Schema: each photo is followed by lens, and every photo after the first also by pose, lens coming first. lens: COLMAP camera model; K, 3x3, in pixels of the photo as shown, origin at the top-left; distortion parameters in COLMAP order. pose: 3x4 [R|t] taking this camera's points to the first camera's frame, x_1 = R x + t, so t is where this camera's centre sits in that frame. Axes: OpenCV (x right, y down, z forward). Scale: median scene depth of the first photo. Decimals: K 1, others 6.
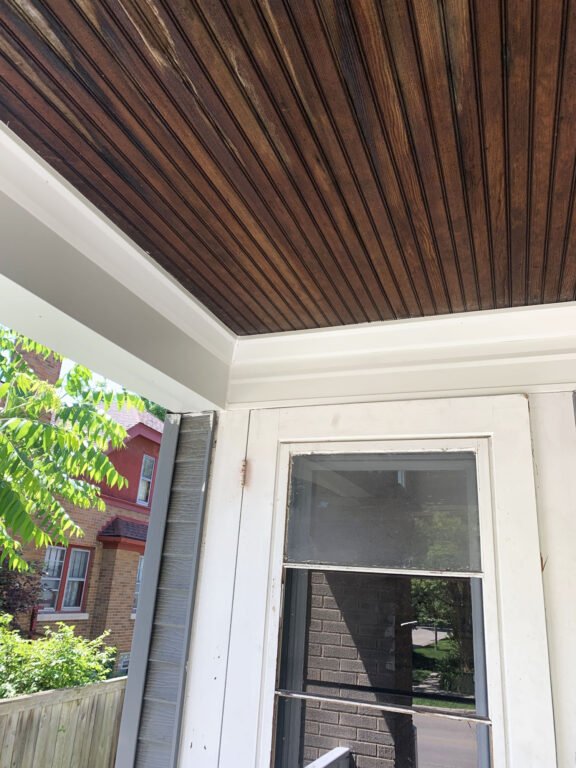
lens RADIAL K [[576.1, 0, 288.0], [0, 576.1, 384.0], [0, 0, 1]] dist [0.073632, -0.155637]
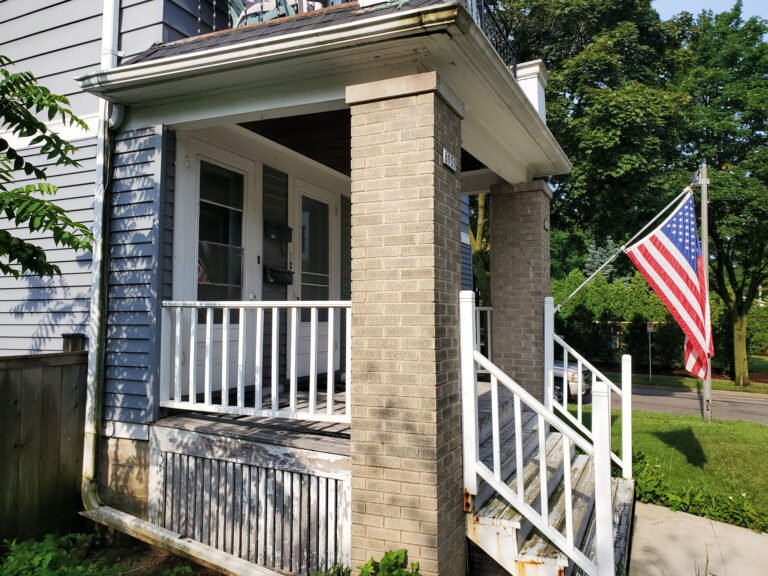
lens RADIAL K [[593.6, 0, 384.0], [0, 593.6, 288.0], [0, 0, 1]] dist [0.066983, -0.003150]
pose [[0.072442, -0.011891, 0.997302, -2.821117], [-0.335686, 0.941301, 0.035607, 0.313118], [-0.939184, -0.337359, 0.064198, -0.158197]]
